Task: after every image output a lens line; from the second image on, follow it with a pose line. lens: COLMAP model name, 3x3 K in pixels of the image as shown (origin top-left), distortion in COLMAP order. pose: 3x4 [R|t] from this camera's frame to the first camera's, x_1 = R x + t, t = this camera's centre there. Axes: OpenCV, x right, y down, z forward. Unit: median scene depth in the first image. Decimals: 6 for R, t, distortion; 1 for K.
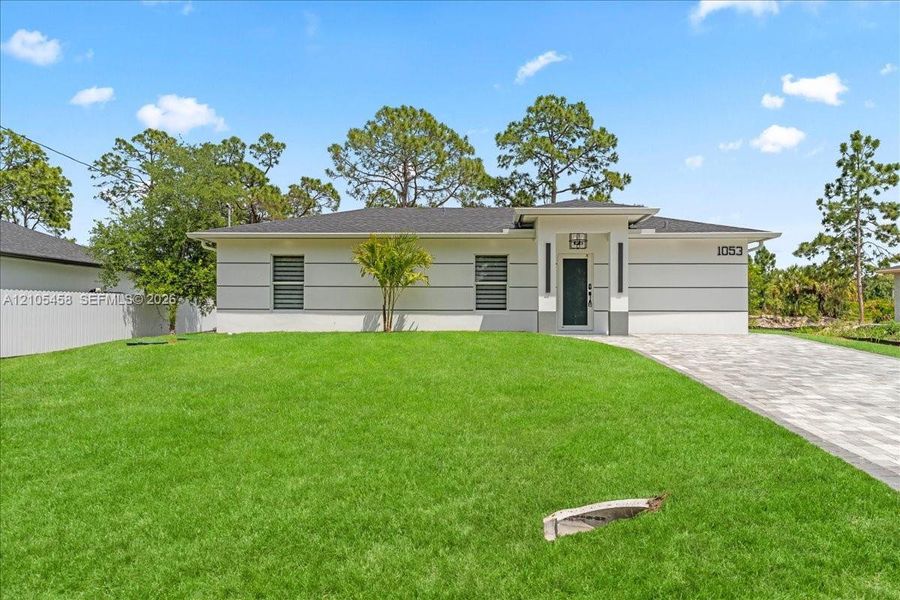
lens RADIAL K [[602.7, 0, 452.6], [0, 602.7, 297.3], [0, 0, 1]] dist [0.000265, -0.001749]
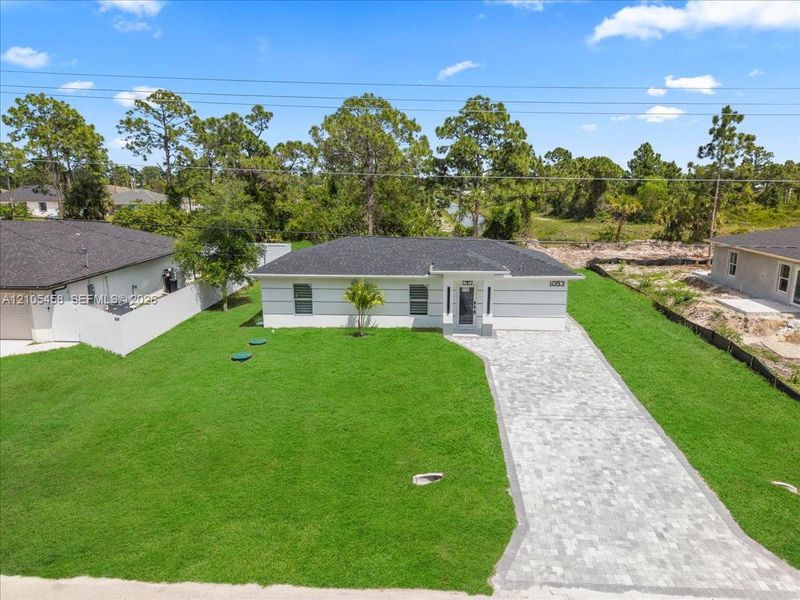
lens RADIAL K [[536.2, 0, 400.0], [0, 536.2, 300.0], [0, 0, 1]] dist [0.033068, -0.038282]
pose [[0.999716, 0.000687, -0.023817, 0.021526], [0.005077, 0.970483, 0.241115, -0.188000], [0.023280, -0.241168, 0.970204, -0.239121]]
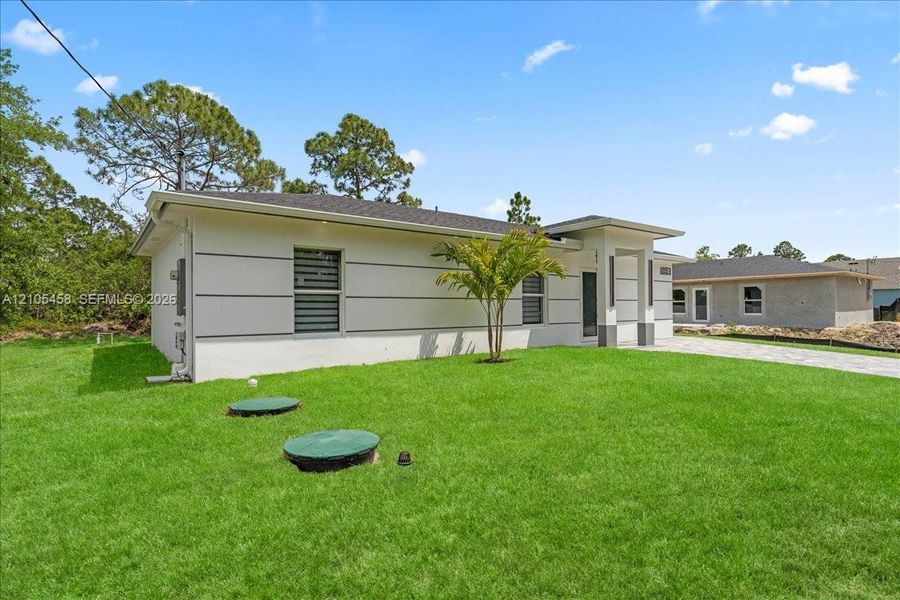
lens RADIAL K [[461.5, 0, 450.0], [0, 461.5, 300.0], [0, 0, 1]] dist [0.002912, 0.000682]
pose [[0.775287, 0.003400, 0.631600, -0.226926], [-0.005779, 0.999982, 0.001710, -0.007713], [-0.631582, -0.004976, 0.775293, 0.250229]]
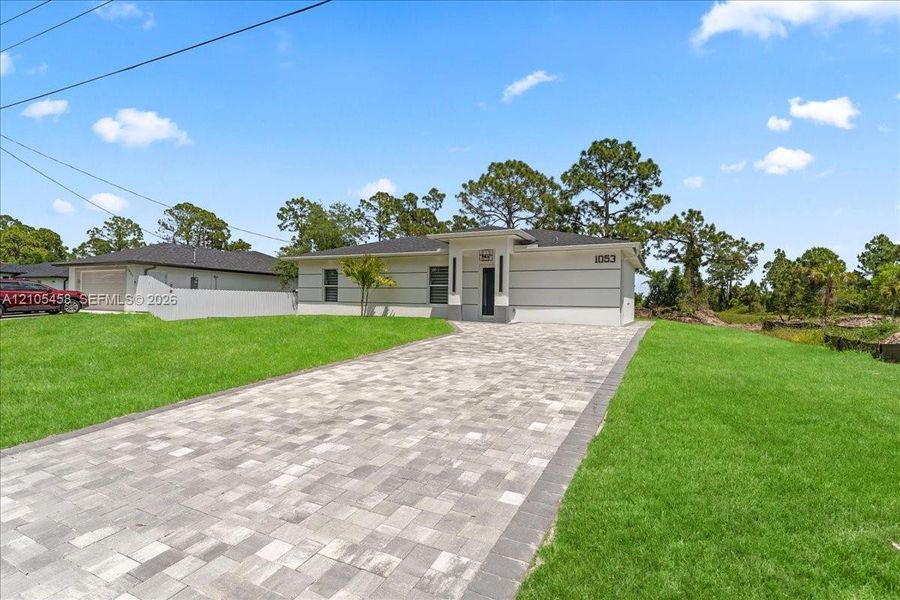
lens RADIAL K [[433.0, 0, 451.8], [0, 433.0, 299.4], [0, 0, 1]] dist [-0.000867, 0.000291]
pose [[0.908777, 0.009302, -0.417177, 0.253244], [-0.006122, 0.999941, 0.008958, 0.000501], [0.417236, -0.005587, 0.908781, 0.022196]]
